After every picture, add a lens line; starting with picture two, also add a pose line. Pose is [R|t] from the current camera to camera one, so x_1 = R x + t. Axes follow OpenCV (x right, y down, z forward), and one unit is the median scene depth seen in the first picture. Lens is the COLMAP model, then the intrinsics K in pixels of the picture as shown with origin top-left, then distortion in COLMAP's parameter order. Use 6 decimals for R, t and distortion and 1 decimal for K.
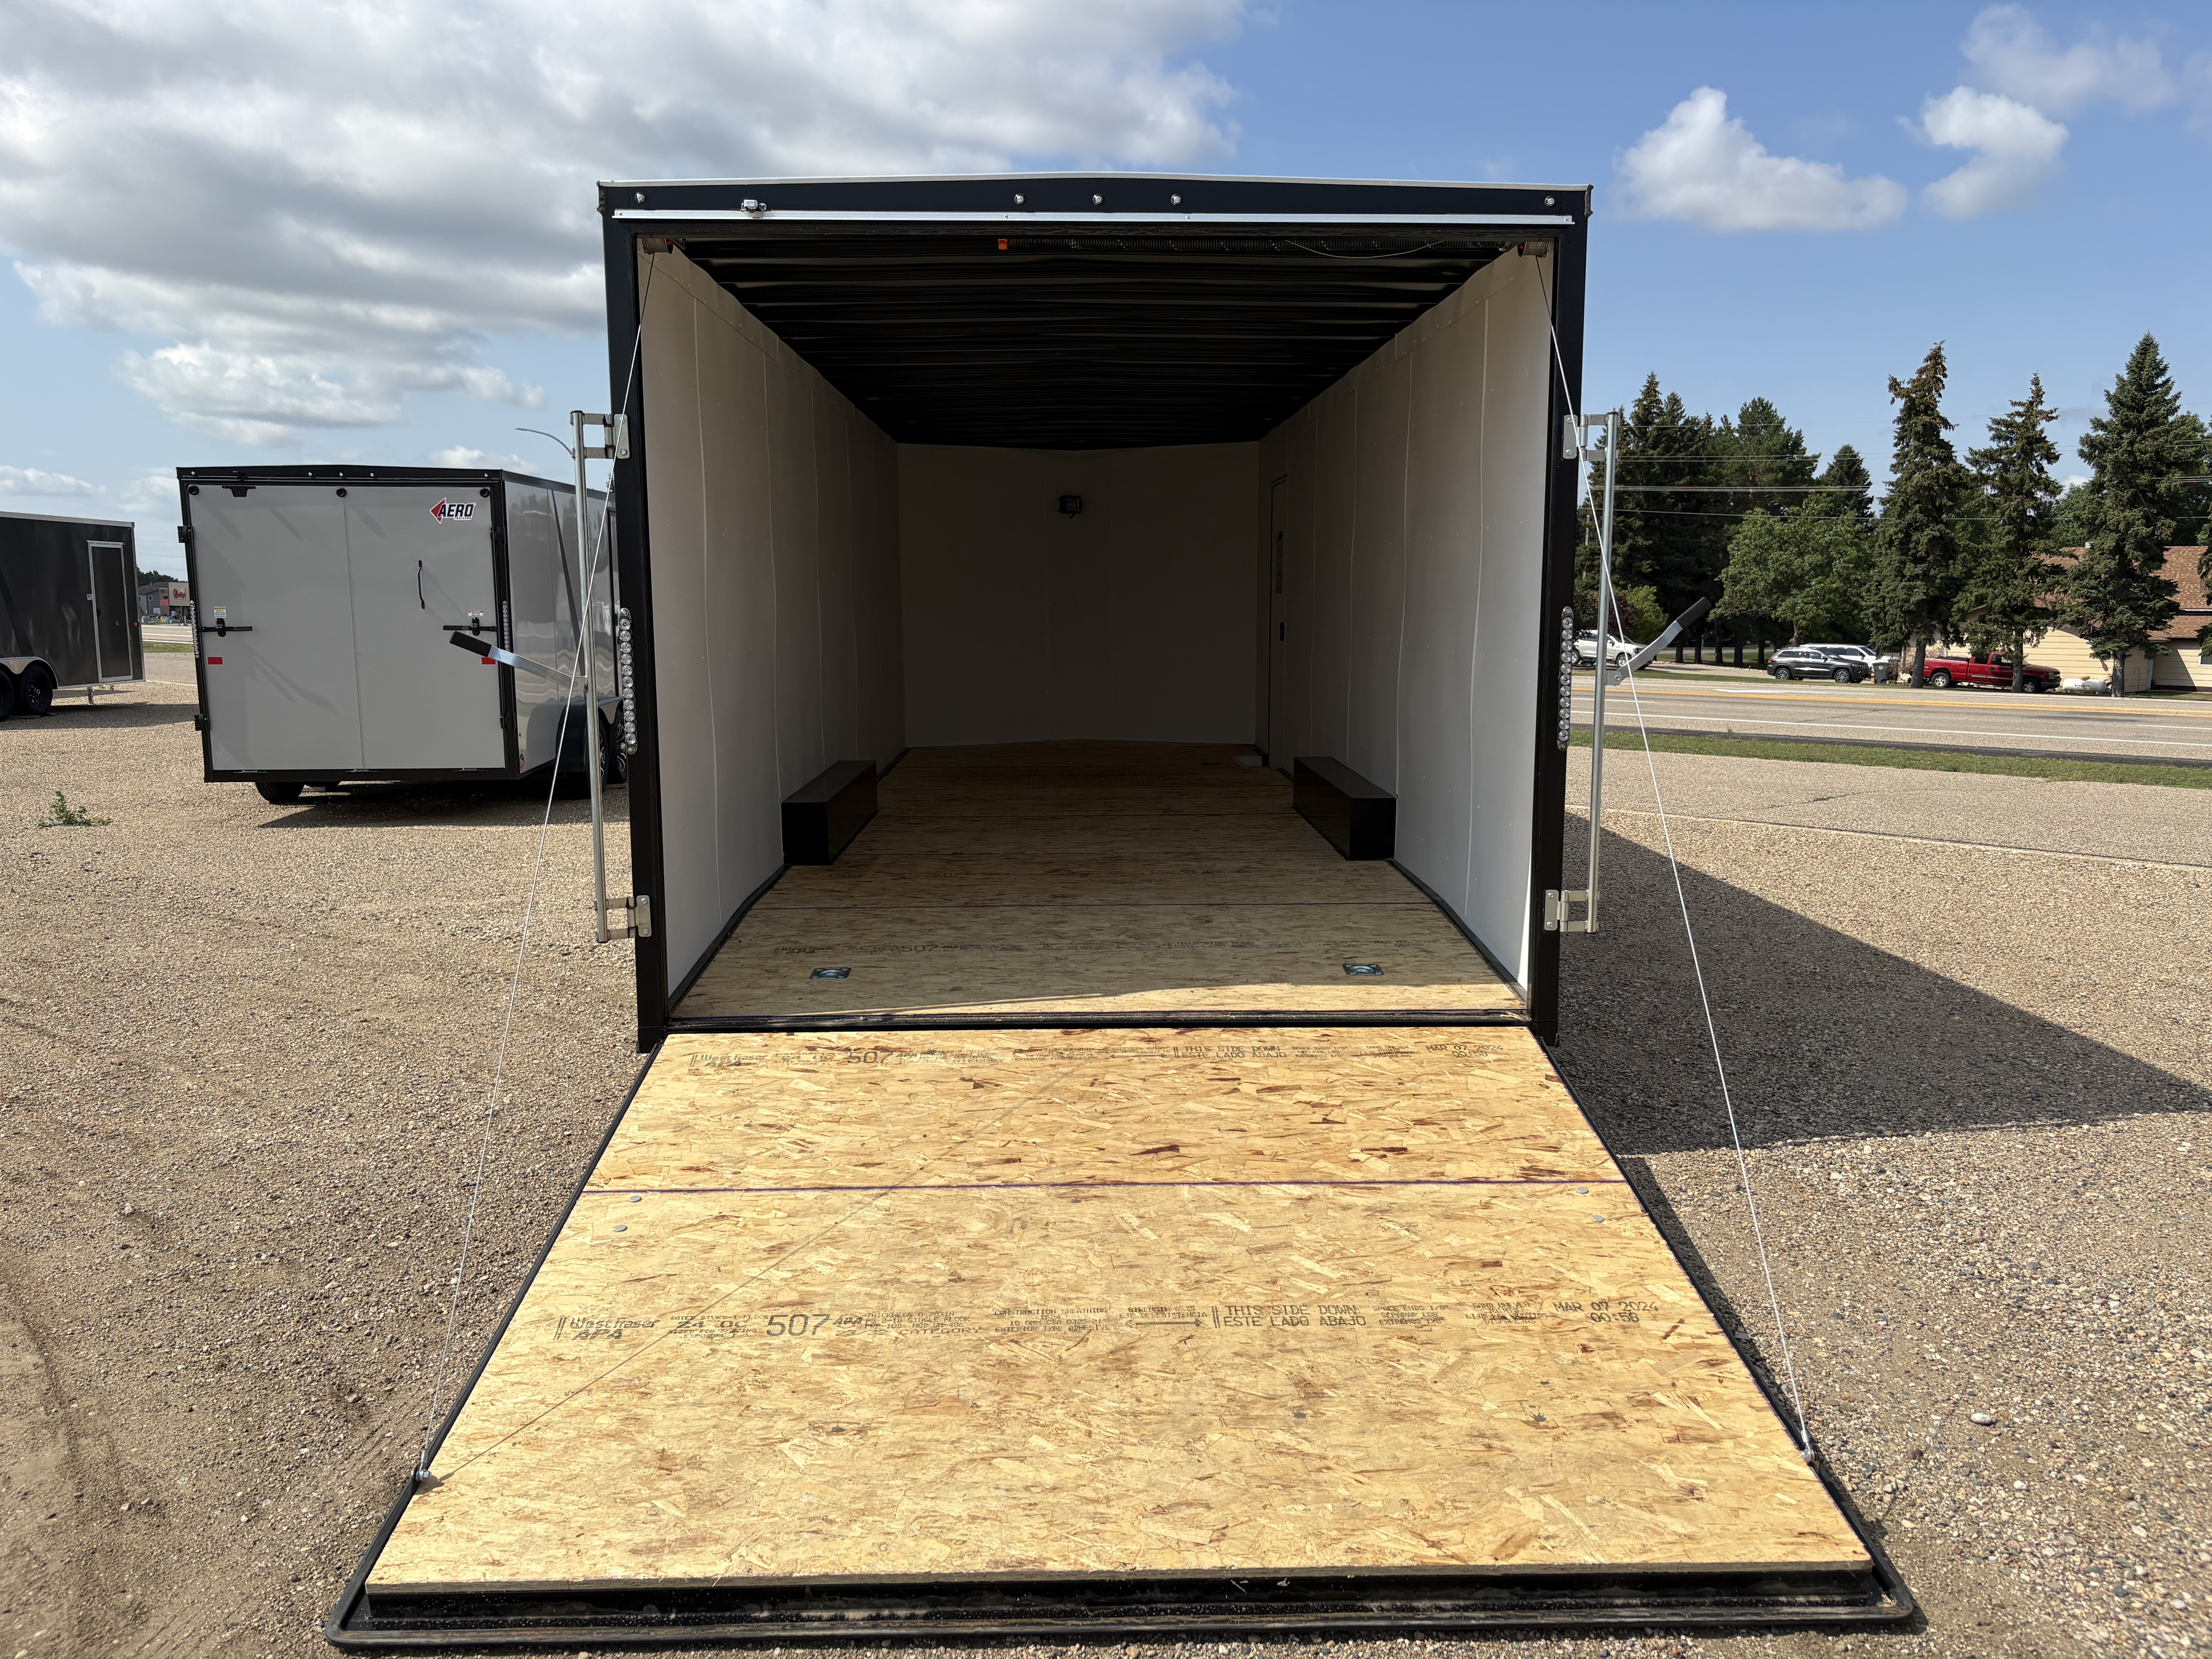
lens RADIAL K [[1706.1, 0, 1106.0], [0, 1706.1, 829.5], [0, 0, 1]] dist [0.016125, -0.003027]
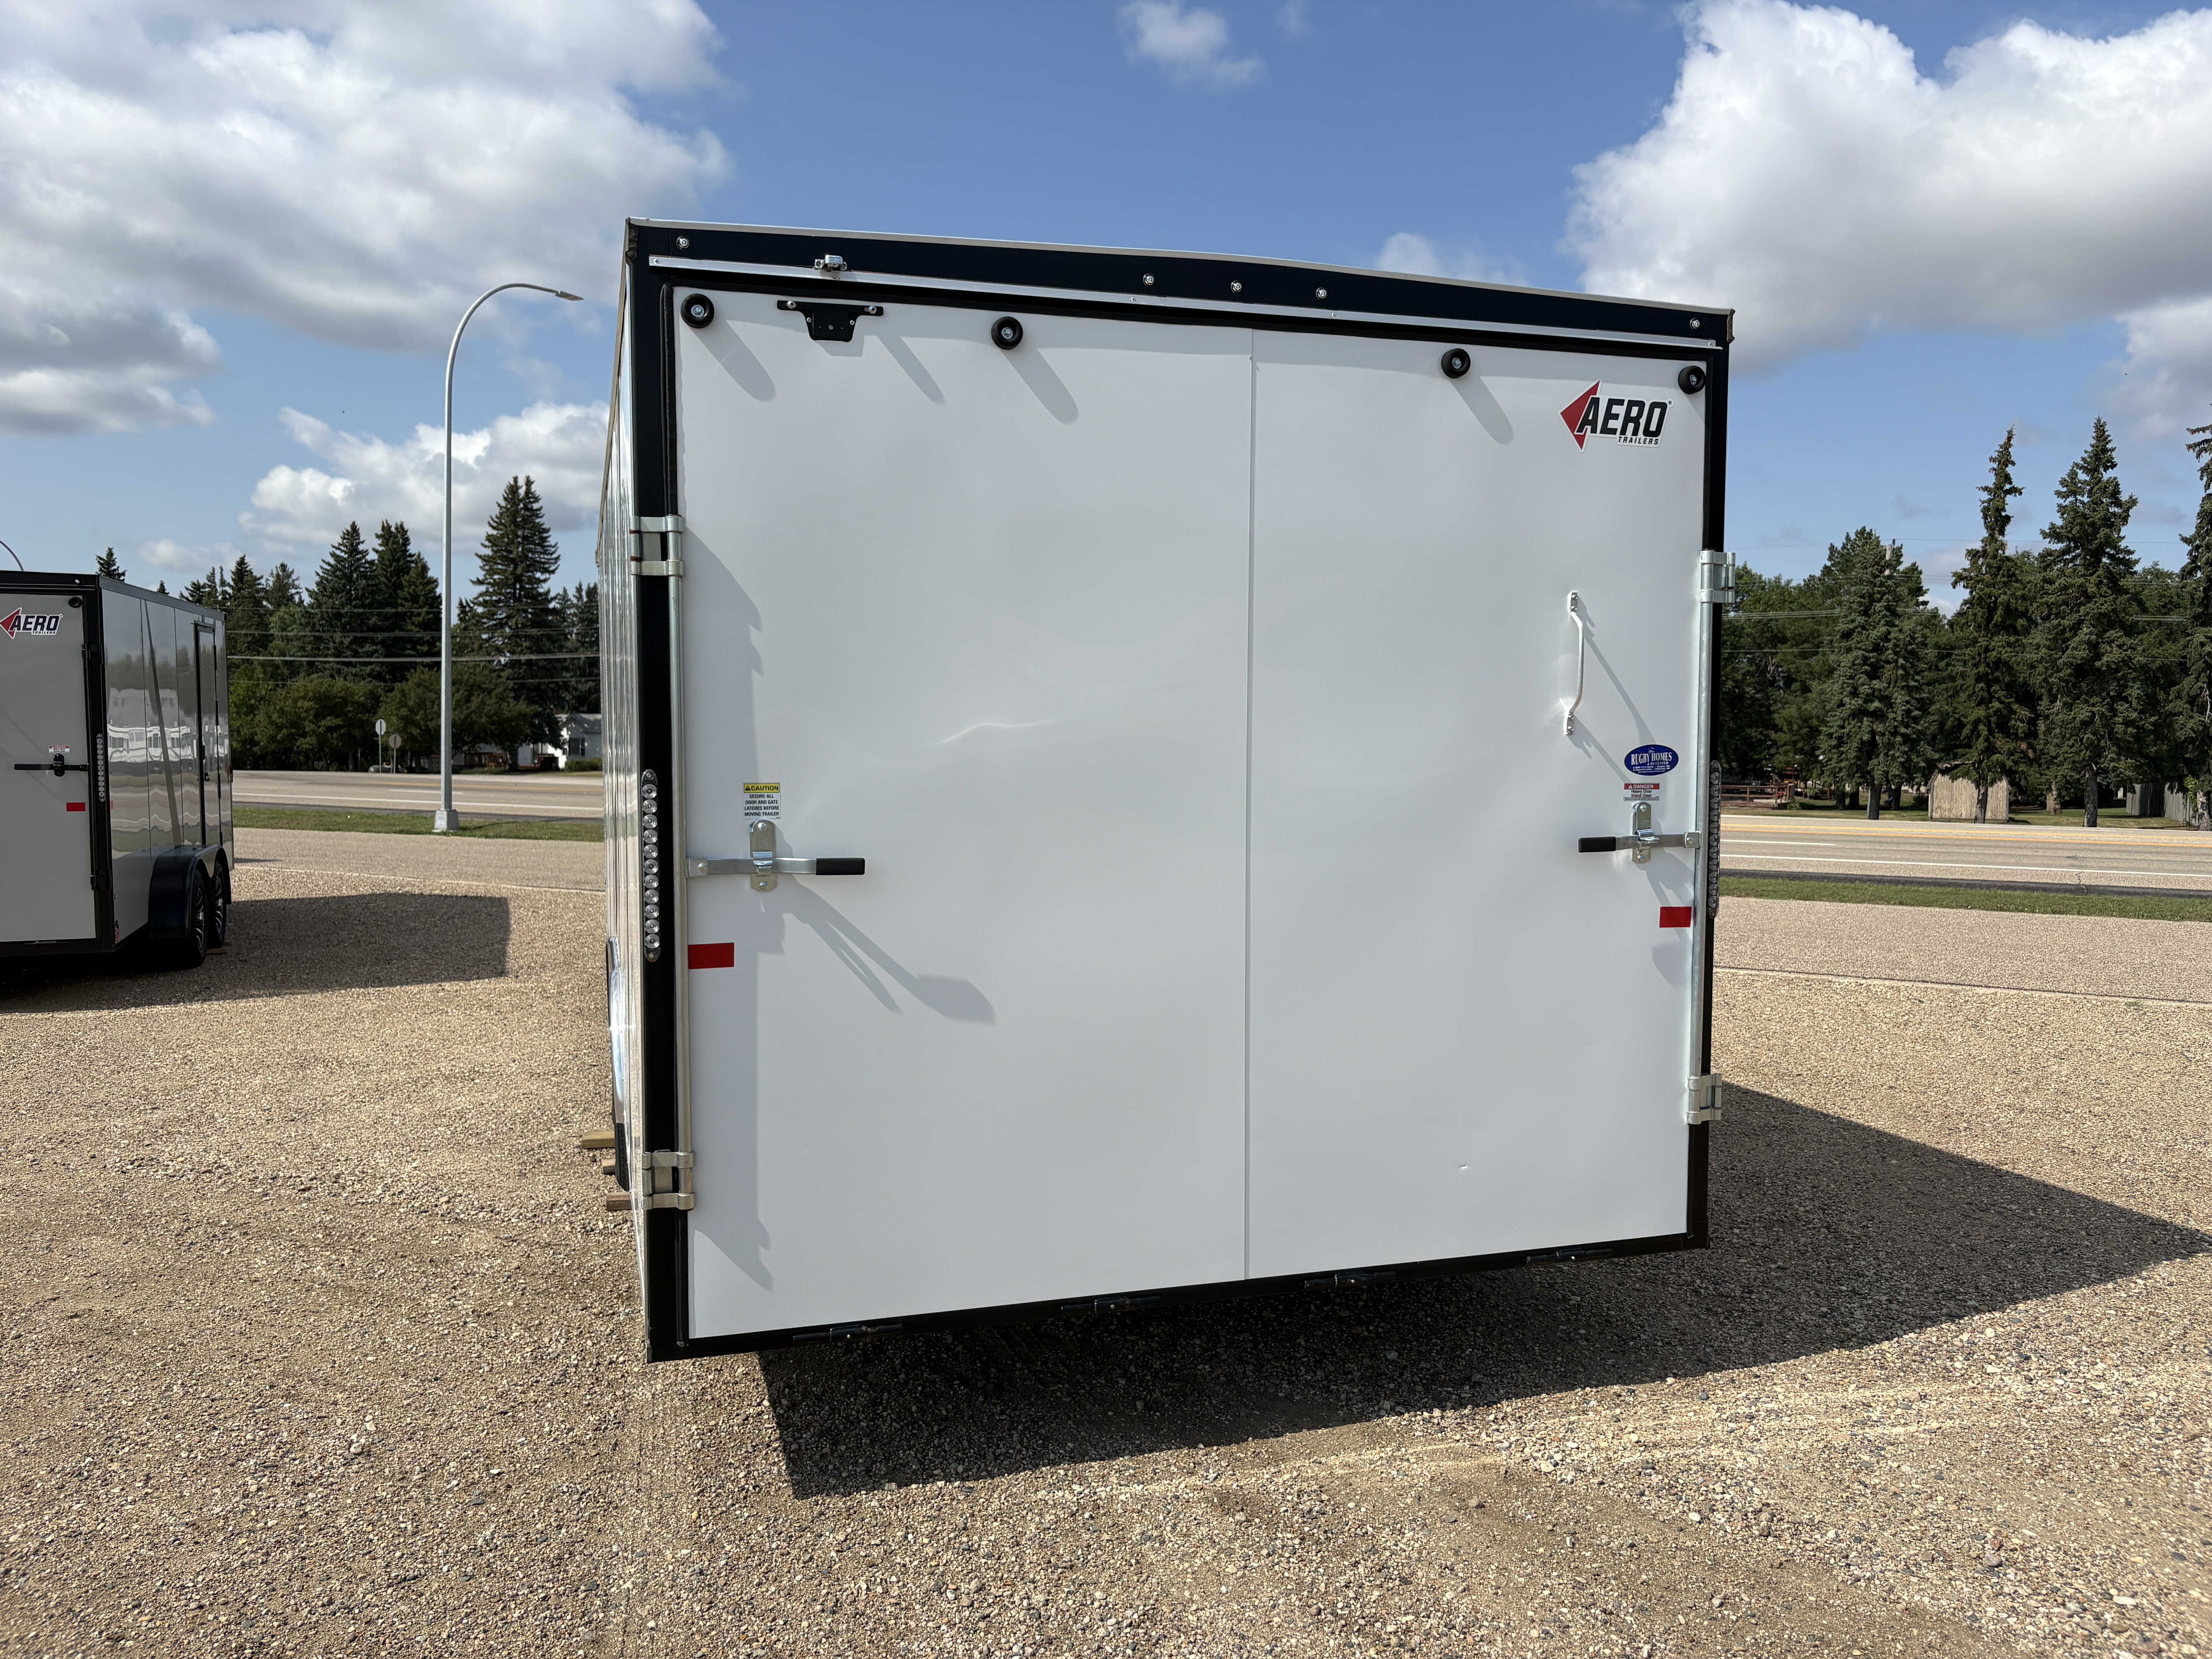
lens RADIAL K [[1706.1, 0, 1106.0], [0, 1706.1, 829.5], [0, 0, 1]] dist [0.016125, -0.003027]
pose [[0.961383, -0.017241, 0.274675, -0.243857], [0.035774, 0.997397, -0.062606, -0.041531], [-0.272880, 0.070015, 0.959497, 0.184218]]
